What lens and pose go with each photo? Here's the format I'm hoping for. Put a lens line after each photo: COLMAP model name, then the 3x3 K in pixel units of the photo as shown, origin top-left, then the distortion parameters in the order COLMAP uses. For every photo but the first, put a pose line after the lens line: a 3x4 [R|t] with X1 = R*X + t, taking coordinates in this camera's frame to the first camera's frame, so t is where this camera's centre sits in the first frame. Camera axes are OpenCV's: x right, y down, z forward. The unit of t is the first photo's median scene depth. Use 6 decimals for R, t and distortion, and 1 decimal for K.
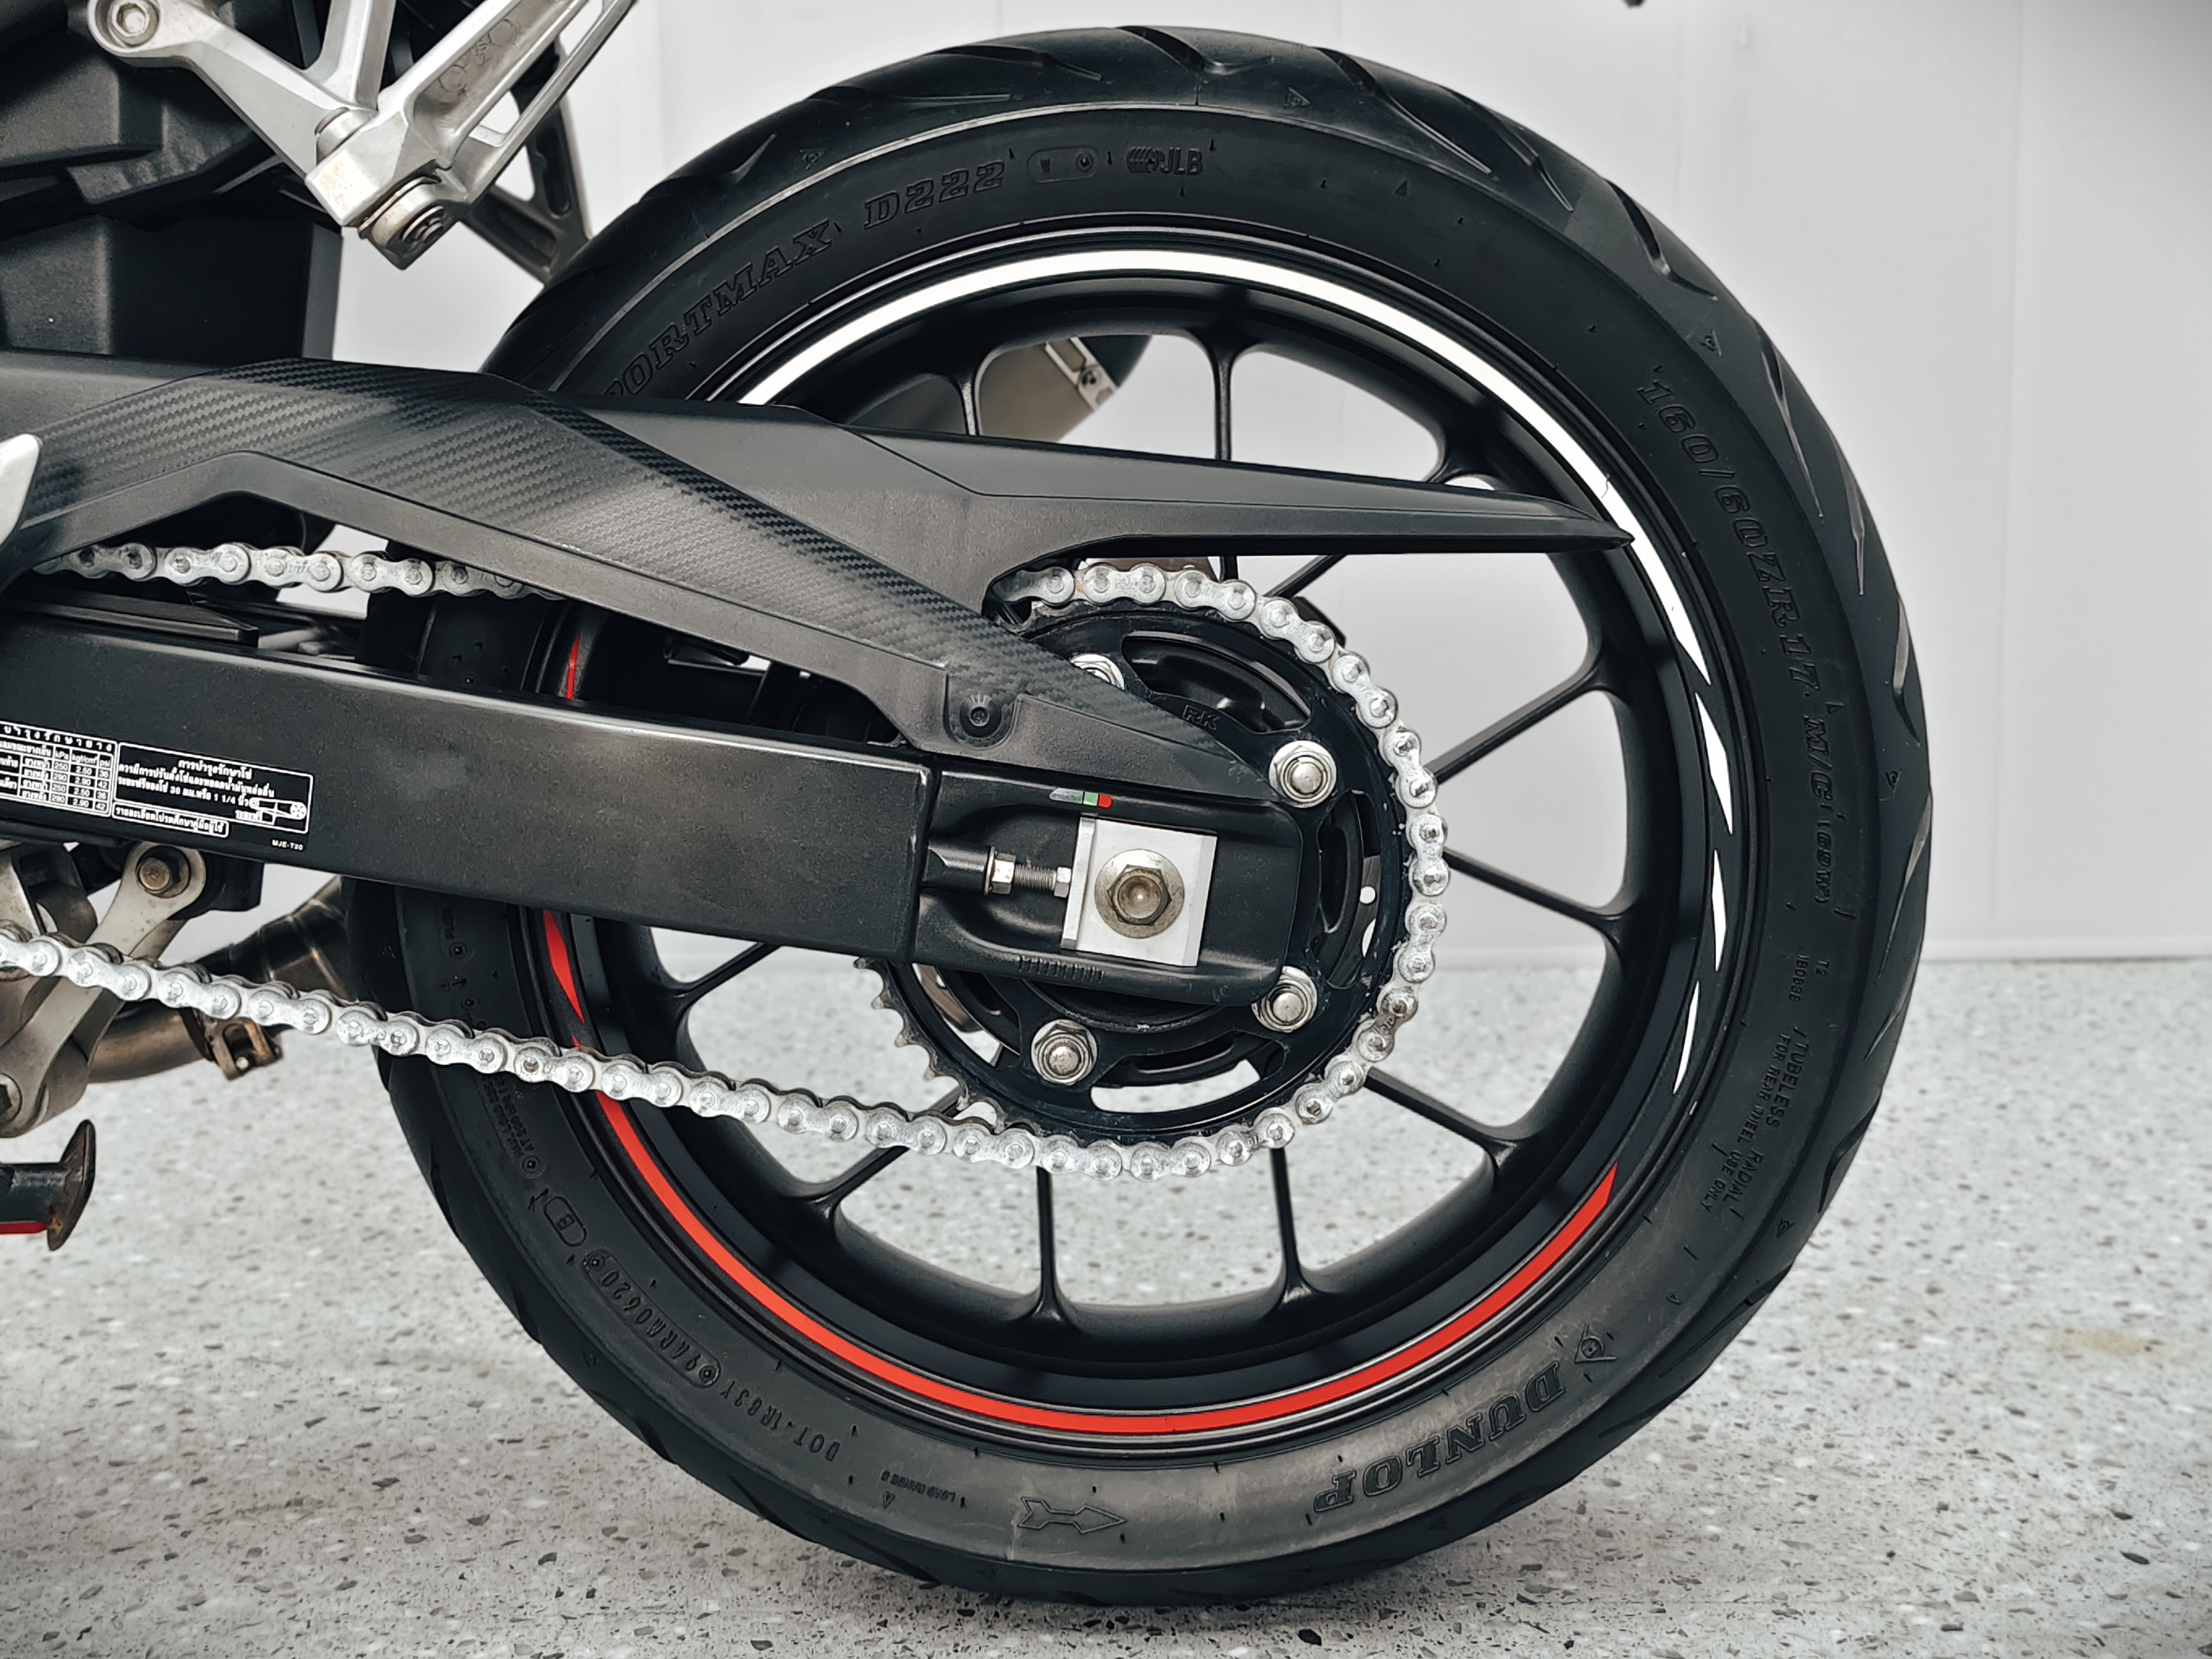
lens RADIAL K [[2264.9, 0, 1106.0], [0, 2264.9, 829.5], [0, 0, 1]] dist [0.034516, 0.018416]
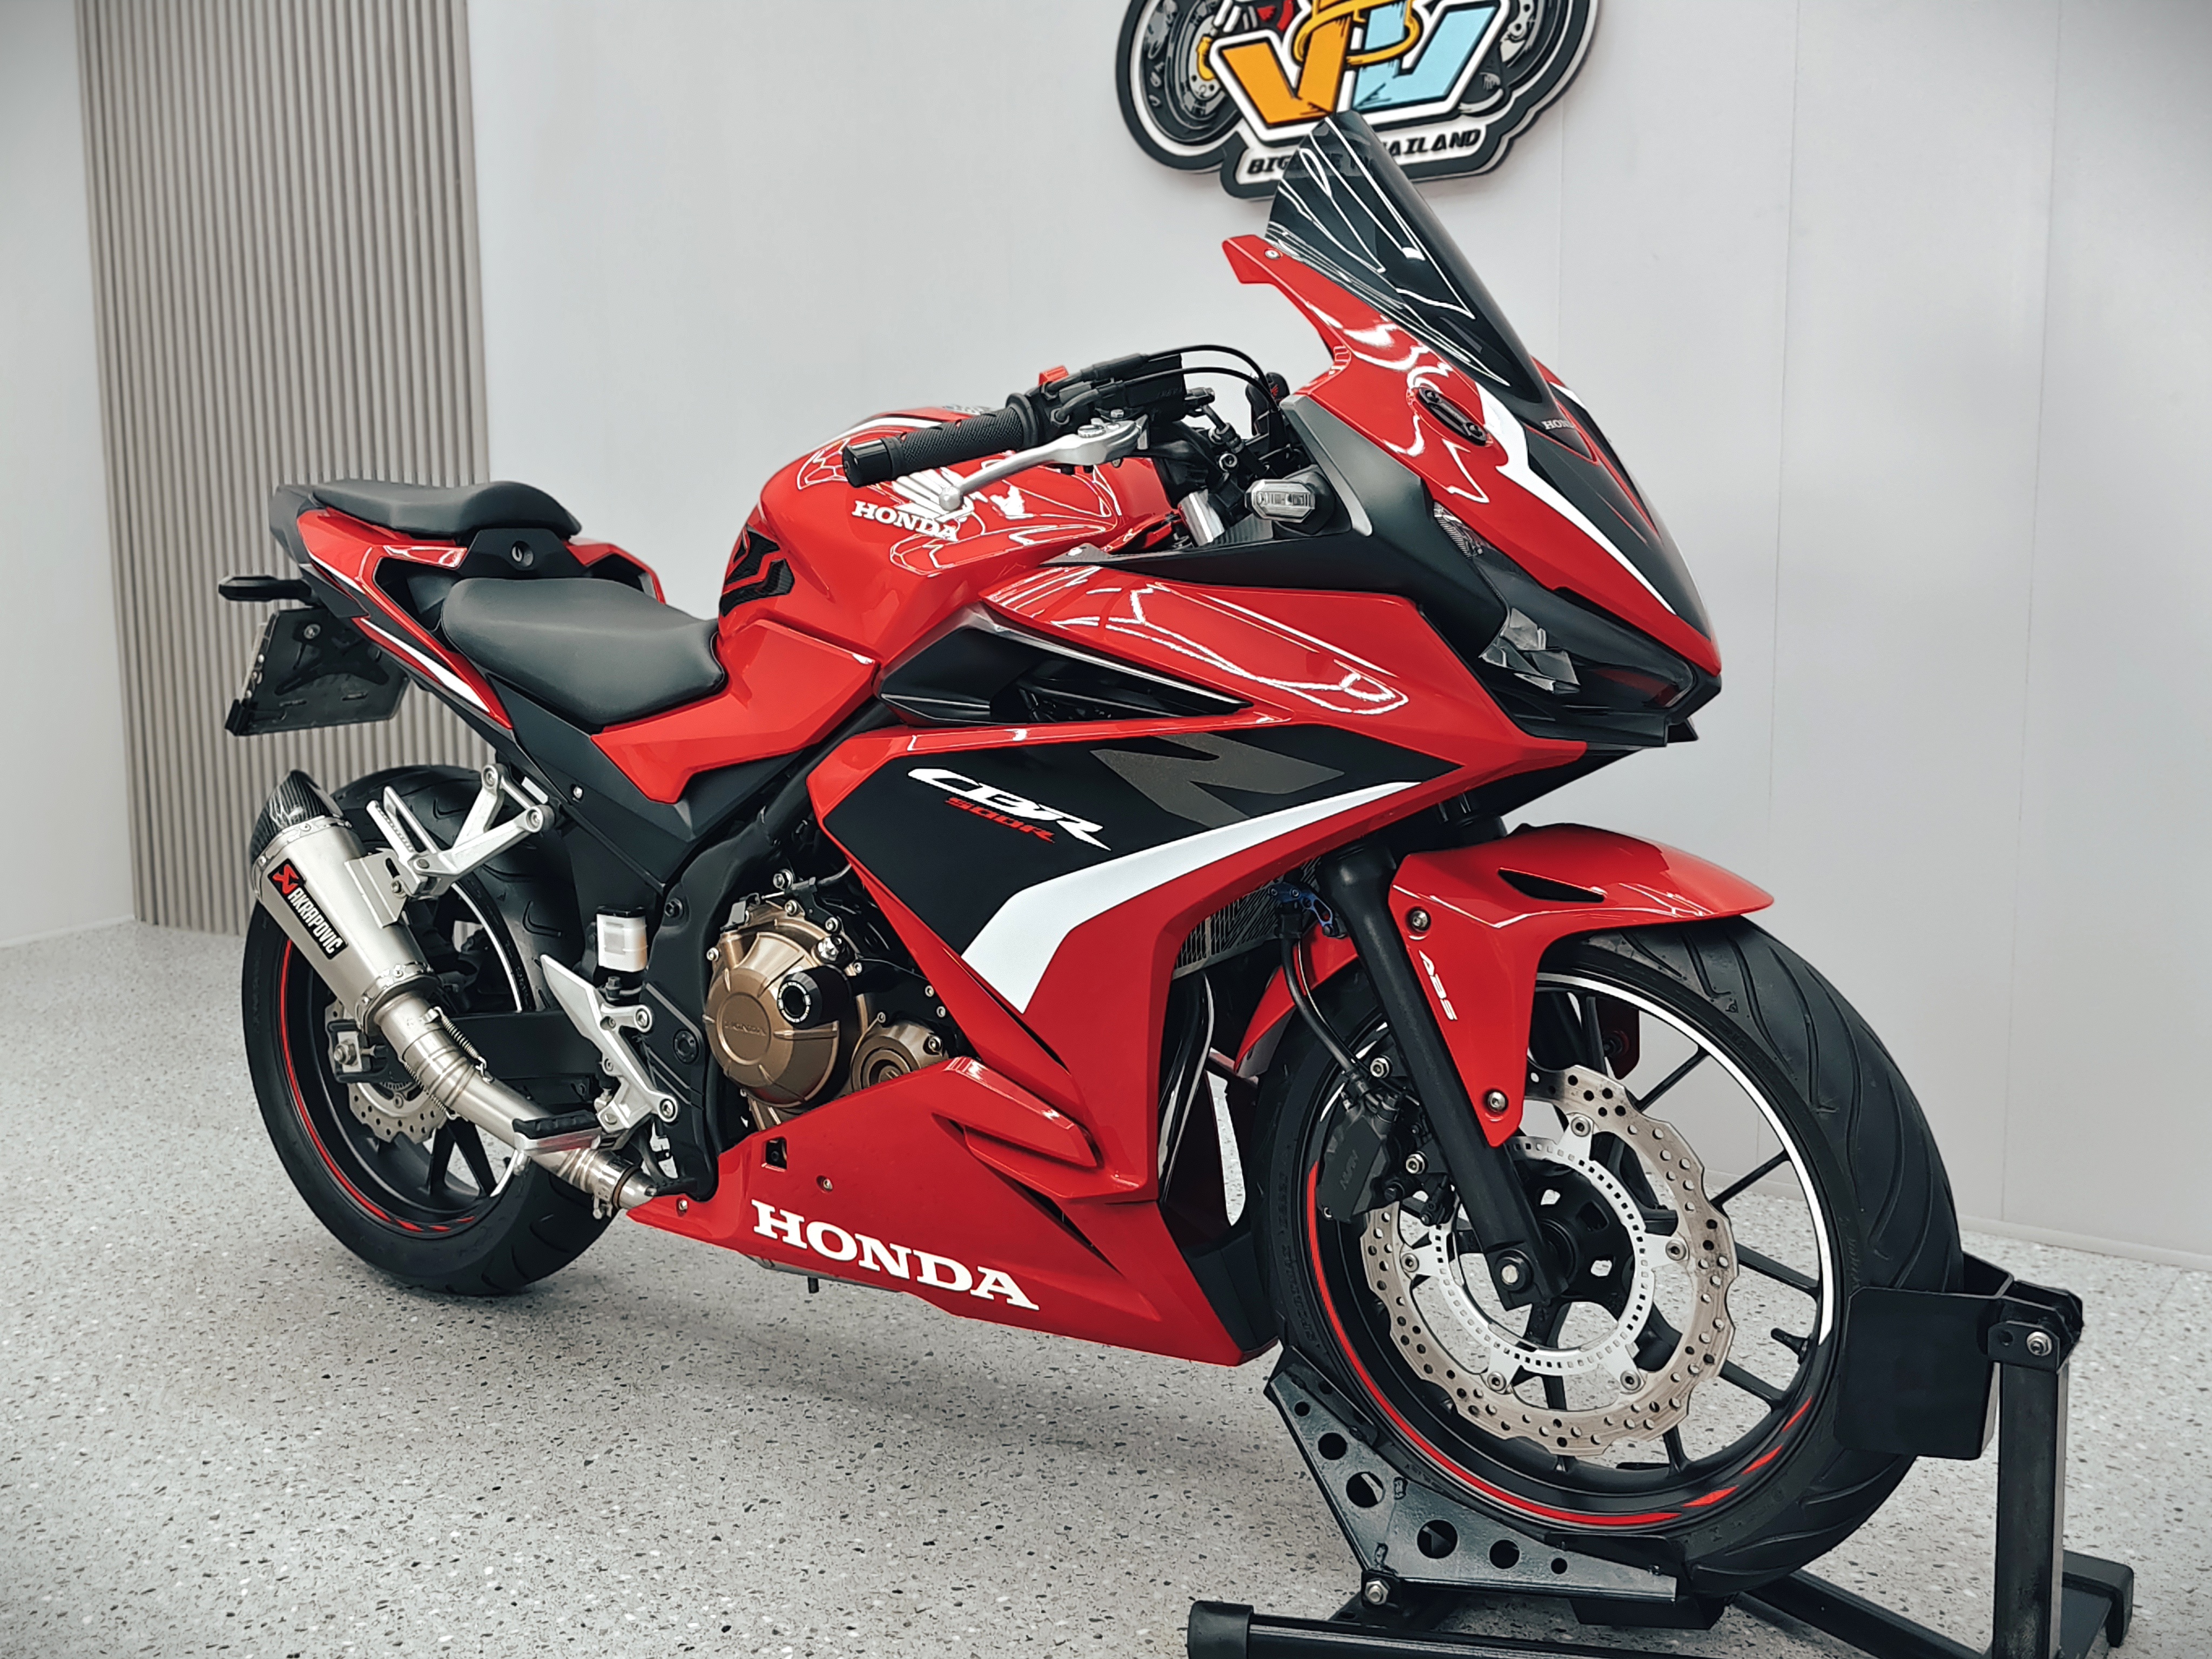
lens RADIAL K [[2264.9, 0, 1106.0], [0, 2264.9, 829.5], [0, 0, 1]] dist [0.034516, 0.018416]
pose [[0.817442, 0.086079, -0.569543, 0.953162], [-0.075742, 0.996248, 0.041861, -0.428871], [0.571010, 0.008919, 0.820895, -0.870545]]
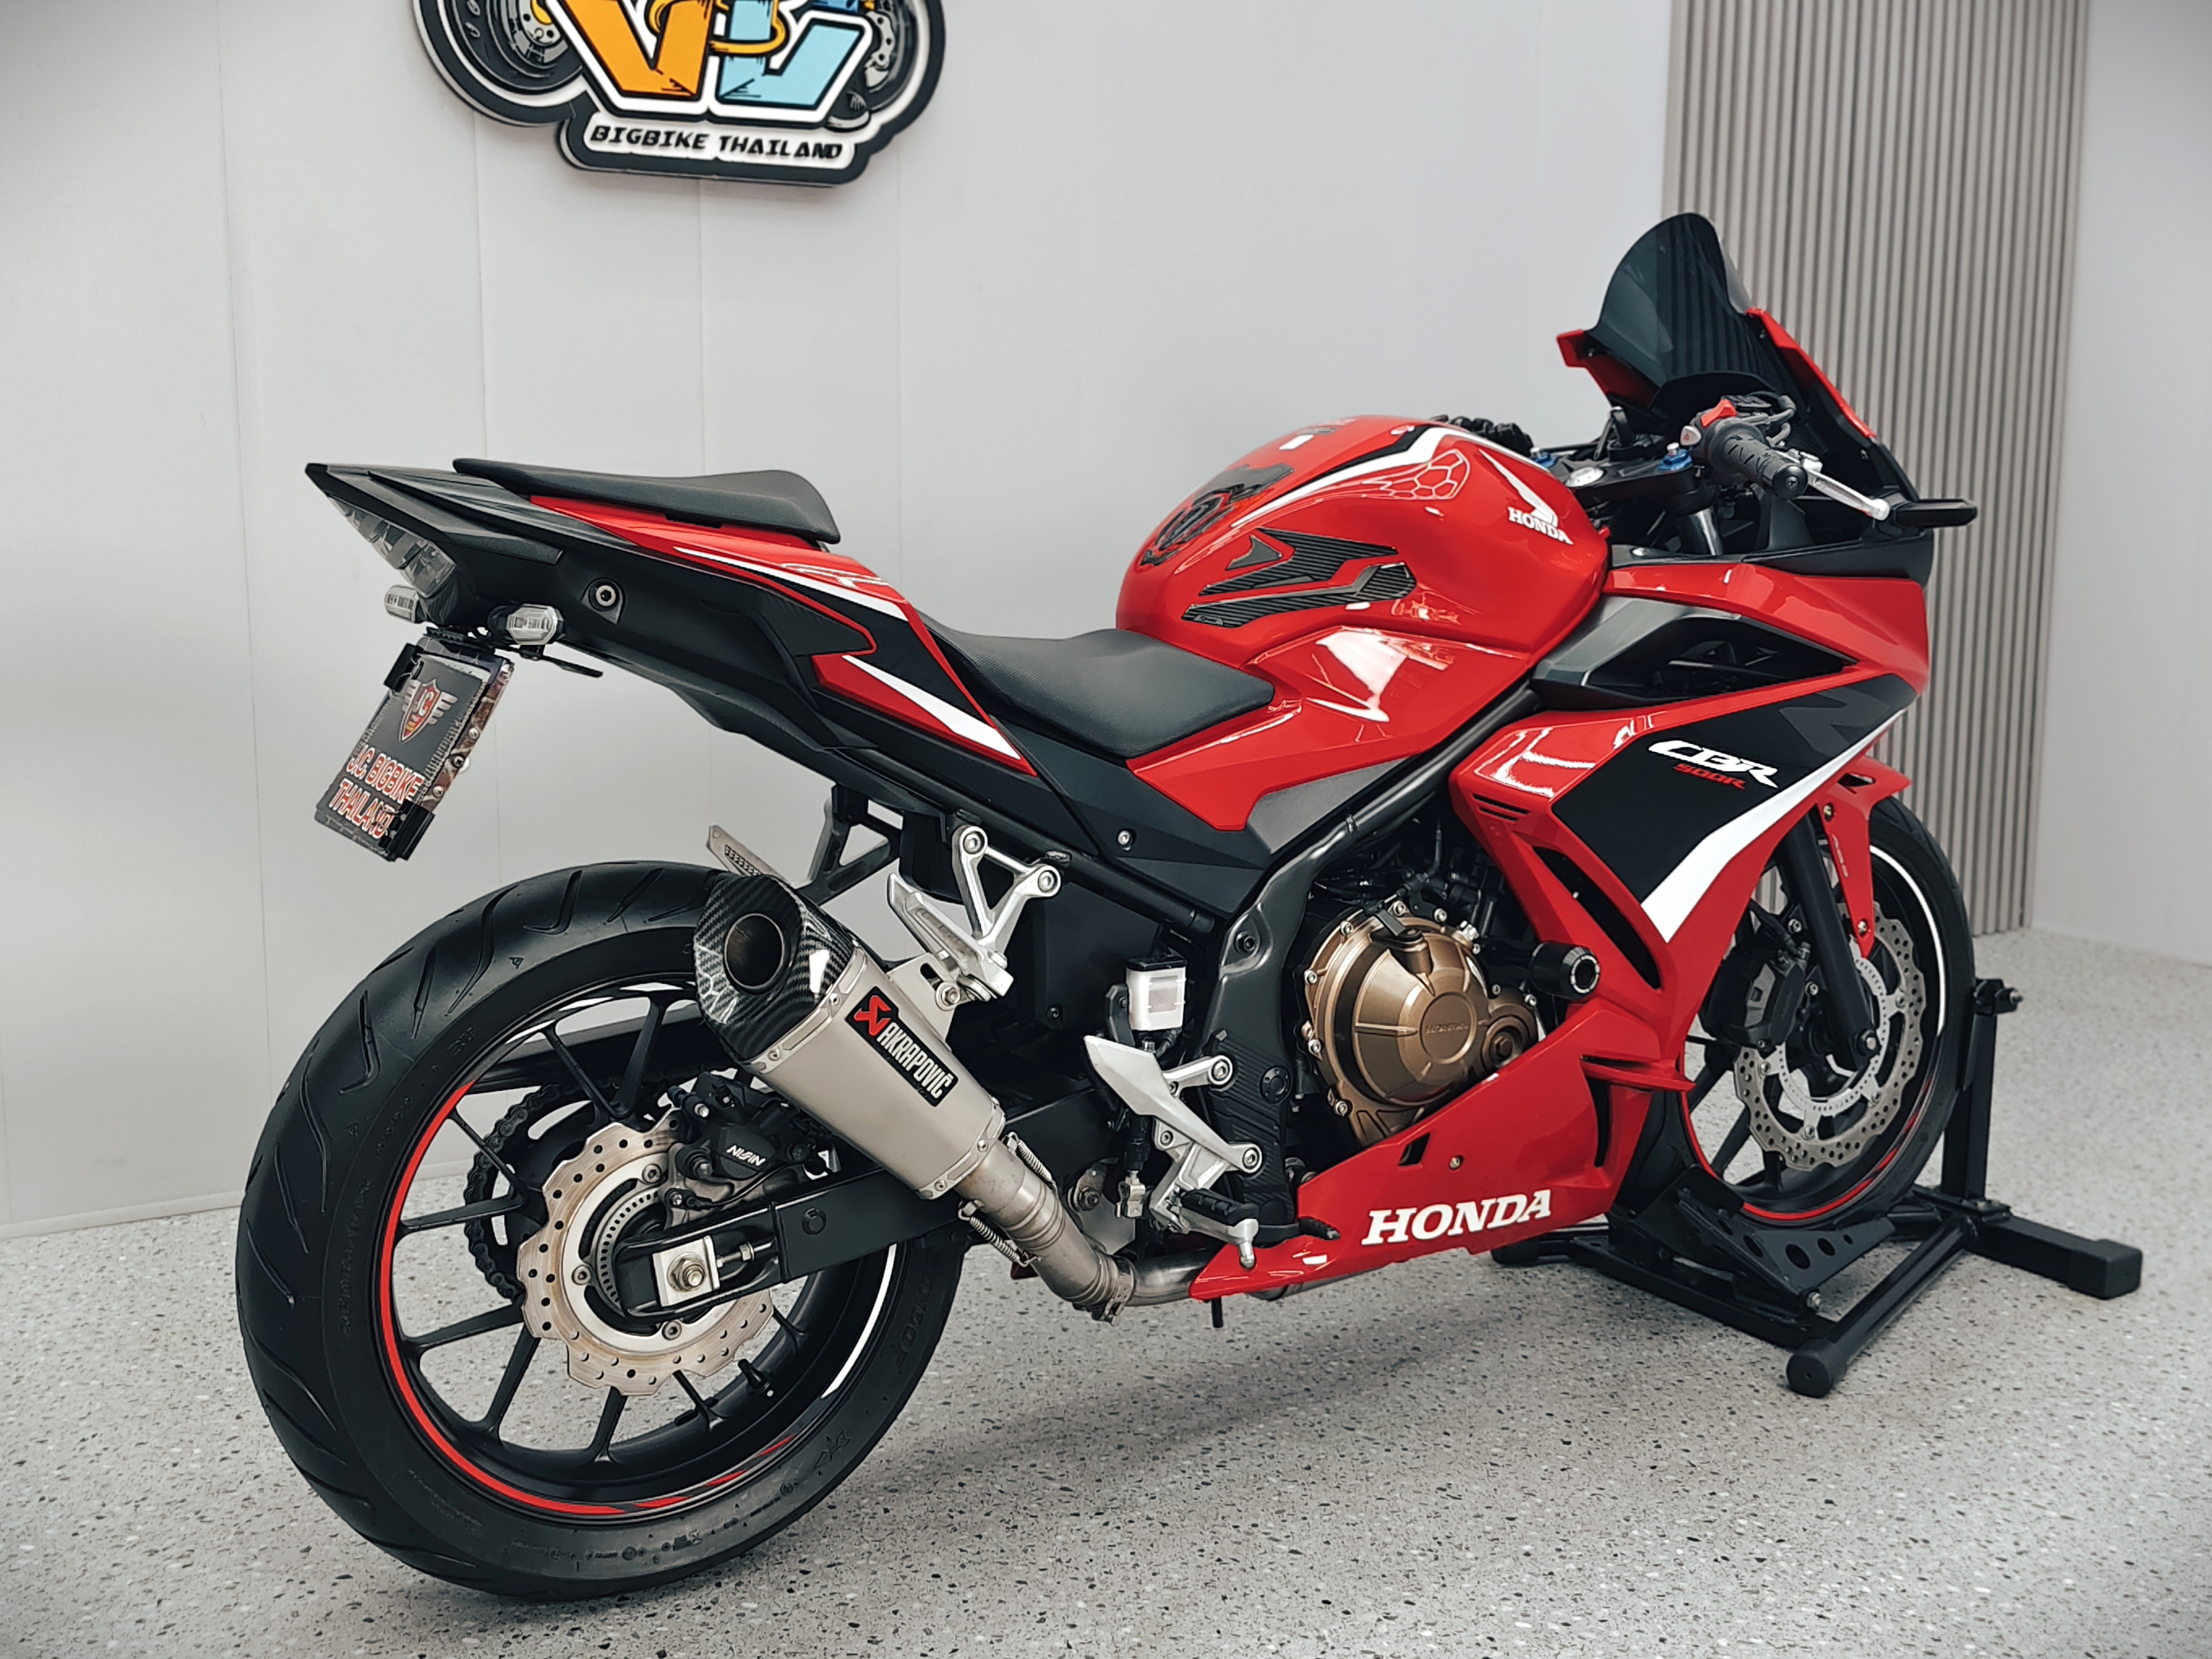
lens RADIAL K [[2264.9, 0, 1106.0], [0, 2264.9, 829.5], [0, 0, 1]] dist [0.034516, 0.018416]
pose [[0.845628, -0.058339, 0.530575, -2.059518], [0.050715, 0.998294, 0.028937, -0.392995], [-0.531358, 0.002438, 0.847144, -0.972407]]
